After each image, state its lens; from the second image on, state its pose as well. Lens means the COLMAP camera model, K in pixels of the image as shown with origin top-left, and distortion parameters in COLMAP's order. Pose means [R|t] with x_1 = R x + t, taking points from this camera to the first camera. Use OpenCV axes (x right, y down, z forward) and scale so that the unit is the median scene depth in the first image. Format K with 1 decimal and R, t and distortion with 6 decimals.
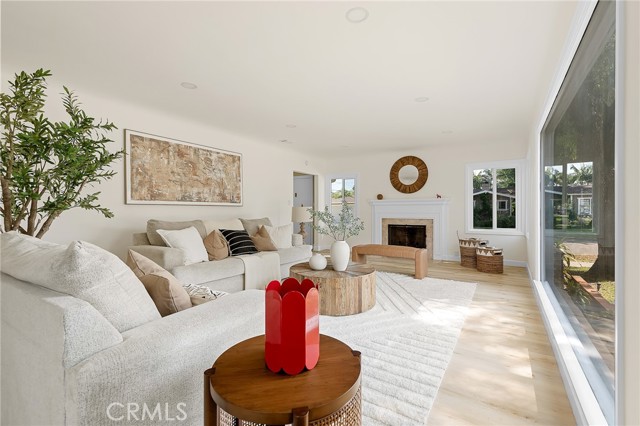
lens RADIAL K [[296.7, 0, 315.4], [0, 296.7, 210.3], [0, 0, 1]] dist [0.003015, 0.000045]
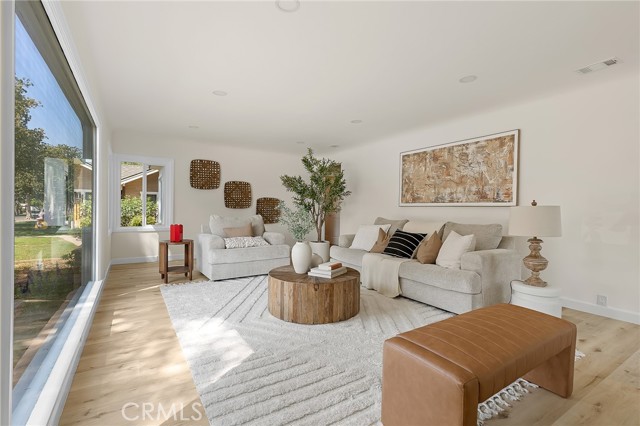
lens RADIAL K [[296.7, 0, 322.8], [0, 296.7, 215.3], [0, 0, 1]] dist [0.003015, 0.000045]
pose [[-0.414281, 0.021135, -0.909904, 0.659162], [-0.004661, 0.999668, 0.025342, -0.010268], [0.910137, 0.014739, -0.414045, 1.036552]]
